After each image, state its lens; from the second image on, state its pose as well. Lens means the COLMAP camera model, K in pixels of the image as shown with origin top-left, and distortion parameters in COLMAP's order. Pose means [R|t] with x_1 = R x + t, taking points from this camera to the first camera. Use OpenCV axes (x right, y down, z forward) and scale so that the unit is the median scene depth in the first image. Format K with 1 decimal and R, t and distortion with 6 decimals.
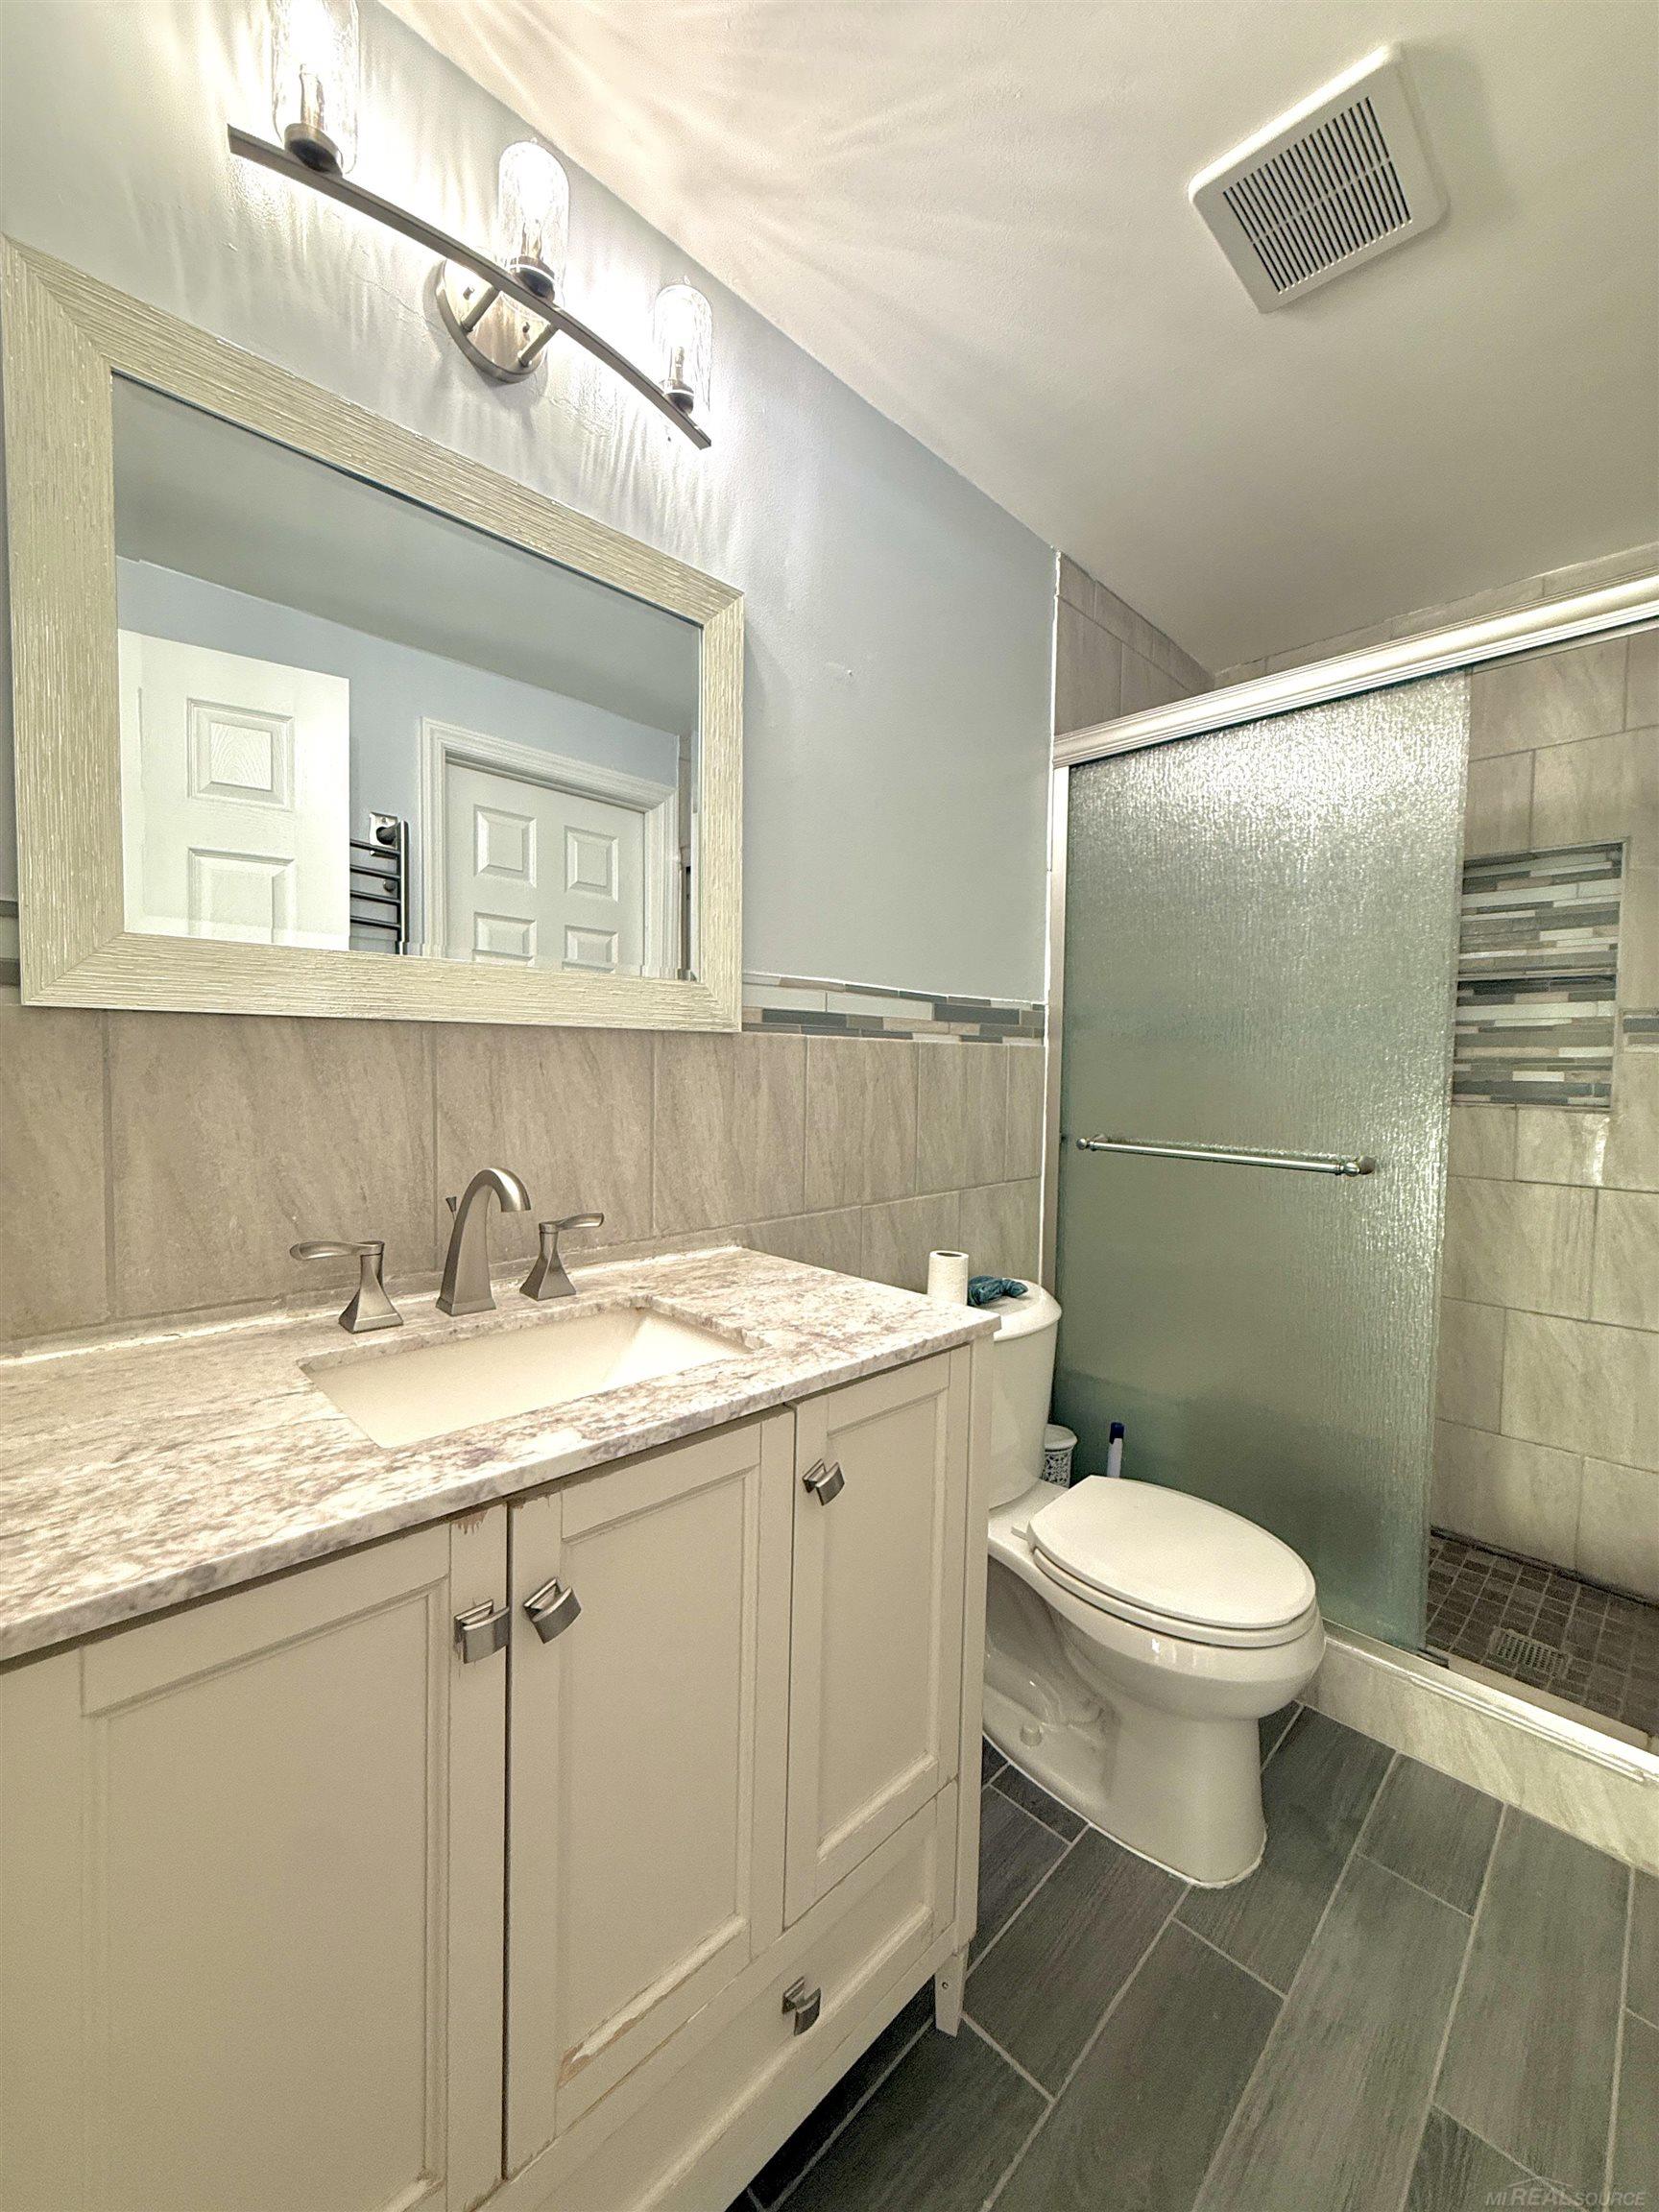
lens RADIAL K [[884.6, 0, 834.6], [0, 884.6, 1101.2], [0, 0, 1]] dist [-0.001505, -0.000241]
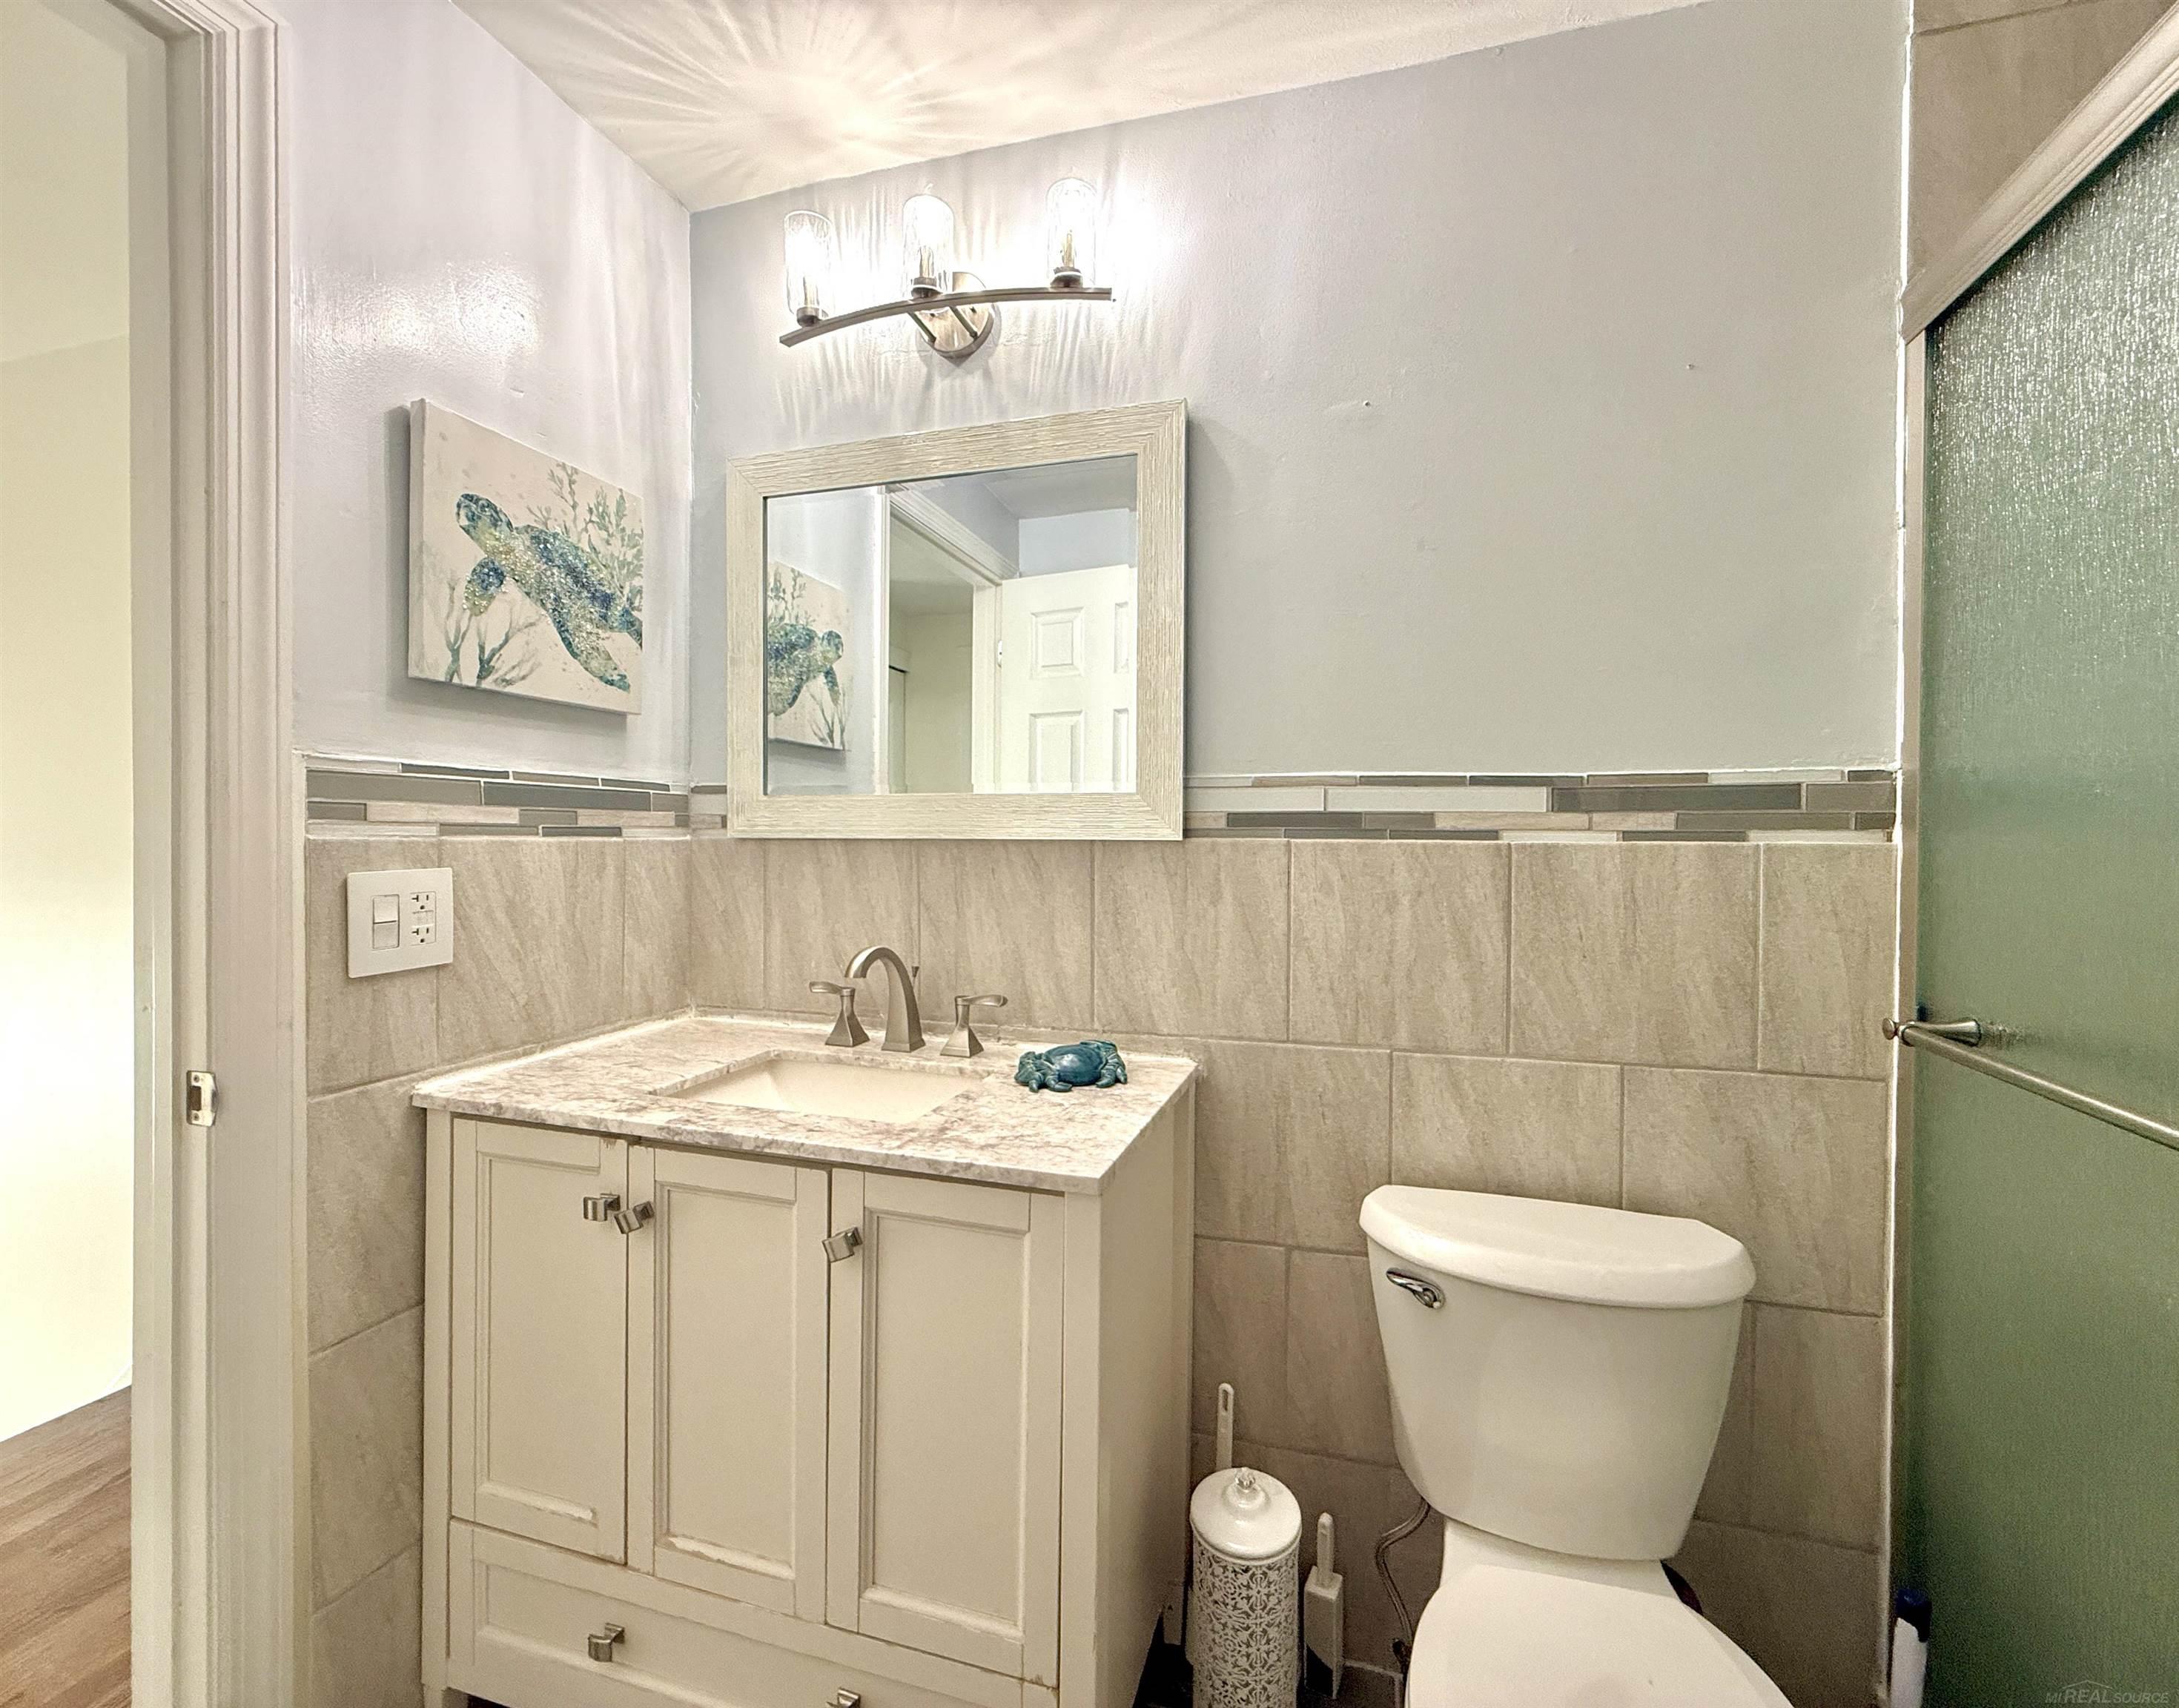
lens RADIAL K [[914.7, 0, 1102.6], [0, 914.7, 847.8], [0, 0, 1]] dist [0.004929, 0.000456]
pose [[0.486887, 0.000480, -0.873465, 0.889691], [-0.036596, 0.999133, -0.019850, -0.054506], [0.872698, 0.041630, 0.486483, 0.517942]]
